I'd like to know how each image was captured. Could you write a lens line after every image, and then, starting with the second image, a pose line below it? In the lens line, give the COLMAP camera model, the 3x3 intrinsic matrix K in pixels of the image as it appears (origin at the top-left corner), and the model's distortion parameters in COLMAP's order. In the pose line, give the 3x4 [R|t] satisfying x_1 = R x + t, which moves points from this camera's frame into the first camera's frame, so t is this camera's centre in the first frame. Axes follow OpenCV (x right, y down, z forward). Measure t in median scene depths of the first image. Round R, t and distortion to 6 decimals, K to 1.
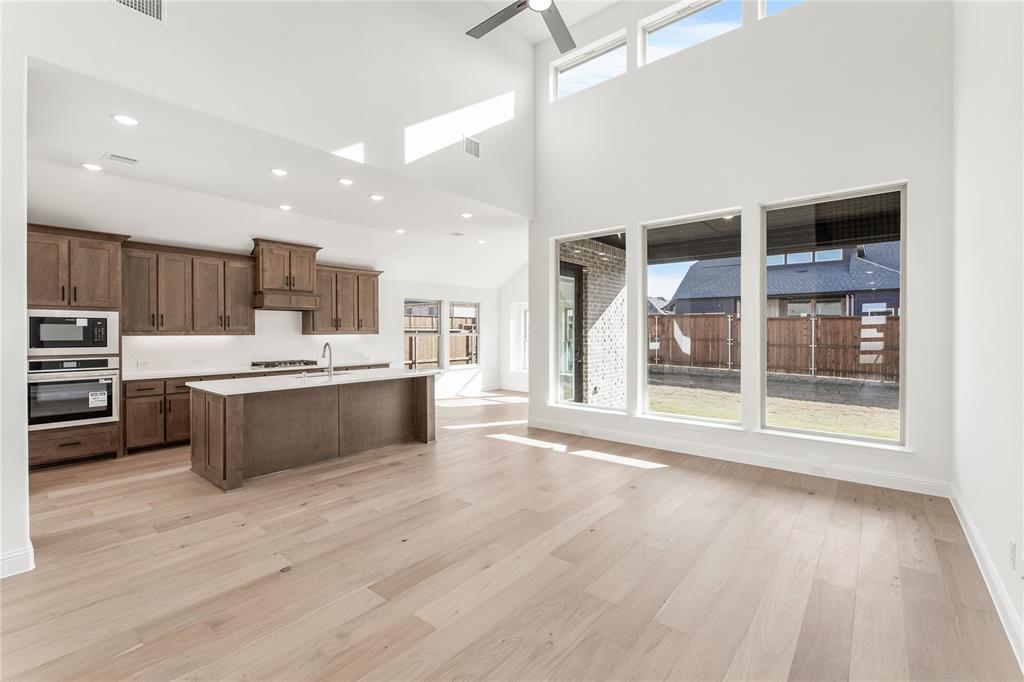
lens RADIAL K [[446.3, 0, 523.0], [0, 446.3, 333.5], [0, 0, 1]] dist [0.004786, 0.000256]
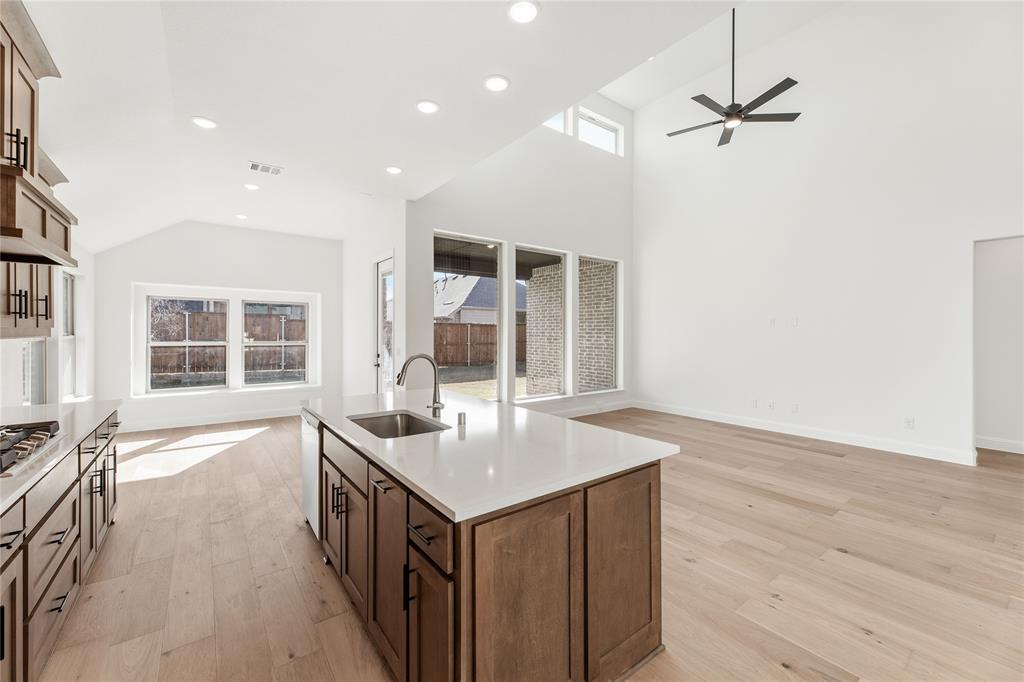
lens RADIAL K [[414.9, 0, 506.7], [0, 414.9, 335.1], [0, 0, 1]] dist [0.000465, 0.000698]
pose [[0.238784, -0.004287, 0.971063, -0.936980], [0.001767, 0.999991, 0.003980, -0.001585], [-0.971071, 0.000766, 0.238789, 0.852834]]
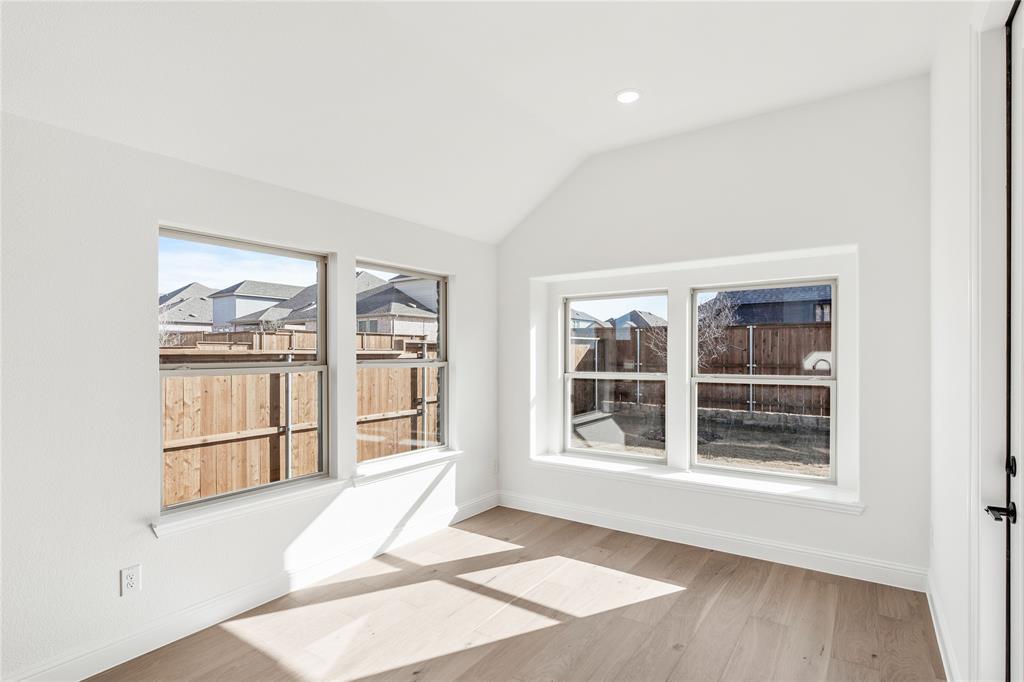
lens RADIAL K [[508.0, 0, 514.7], [0, 508.0, 353.2], [0, 0, 1]] dist [-0.002704, -0.000117]
pose [[0.997354, -0.006894, 0.072372, -0.152774], [0.007368, 0.999953, -0.006275, -0.006594], [-0.072325, 0.006792, 0.997358, 1.229663]]
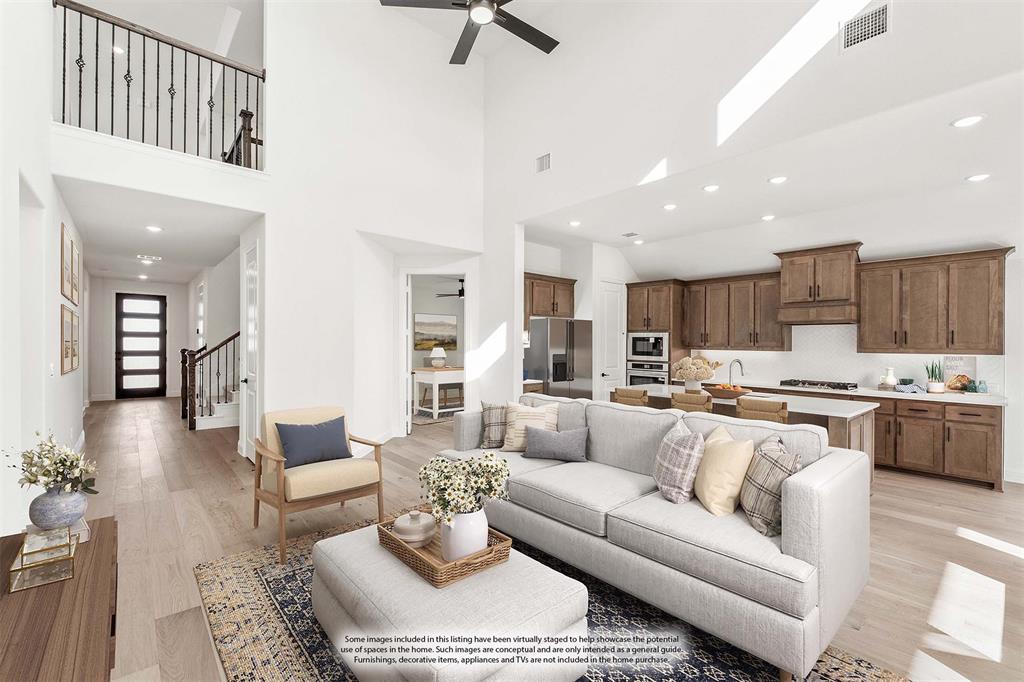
lens RADIAL K [[446.3, 0, 505.9], [0, 446.3, 339.2], [0, 0, 1]] dist [0.004786, 0.000256]
pose [[-0.181676, -0.011905, -0.983286, 0.600882], [-0.017179, 0.999813, -0.008931, -0.004751], [0.983208, 0.015269, -0.181846, 0.740316]]
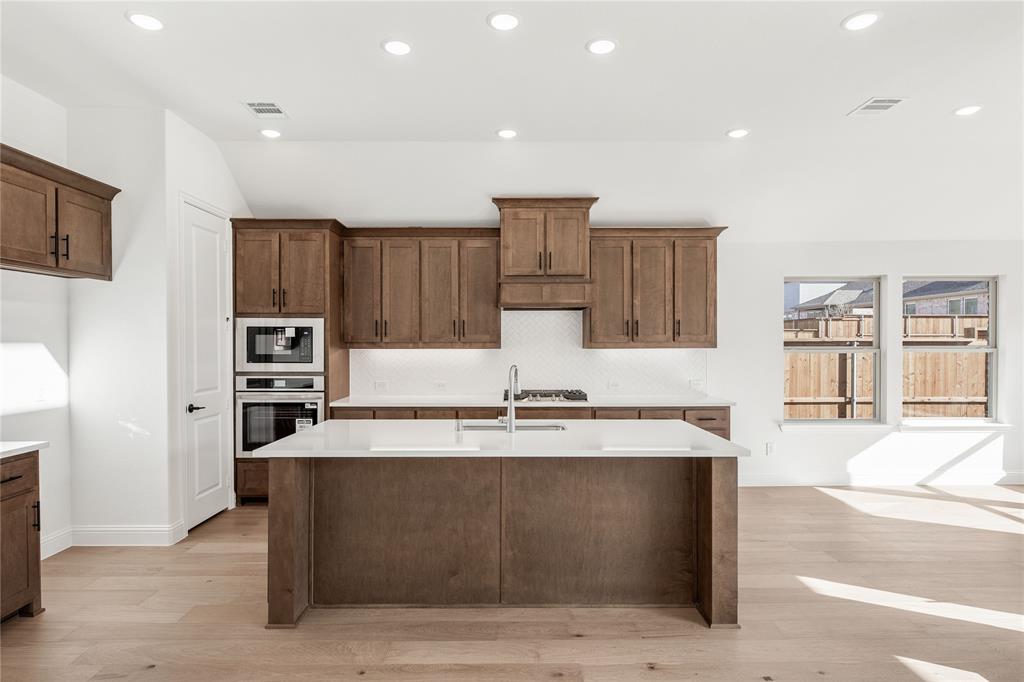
lens RADIAL K [[573.5, 0, 510.2], [0, 573.5, 348.0], [0, 0, 1]] dist [0.001483, 0.002634]
pose [[0.628556, 0.006370, -0.777739, 0.076424], [-0.002573, 0.999978, 0.006110, -0.003356], [0.777760, -0.001839, 0.628558, 0.619292]]
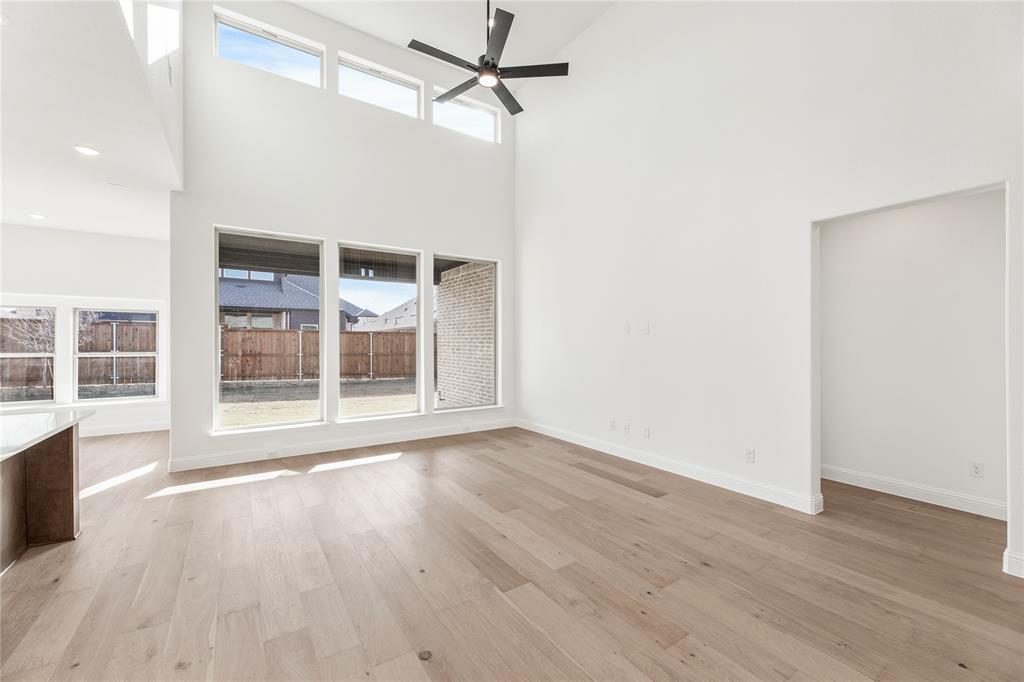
lens RADIAL K [[414.9, 0, 517.8], [0, 414.9, 344.1], [0, 0, 1]] dist [0.000465, 0.000698]
pose [[0.291381, -0.003990, 0.956599, -0.629599], [0.004699, 0.999985, 0.002739, -0.000395], [-0.956596, 0.003697, 0.291395, 0.350295]]
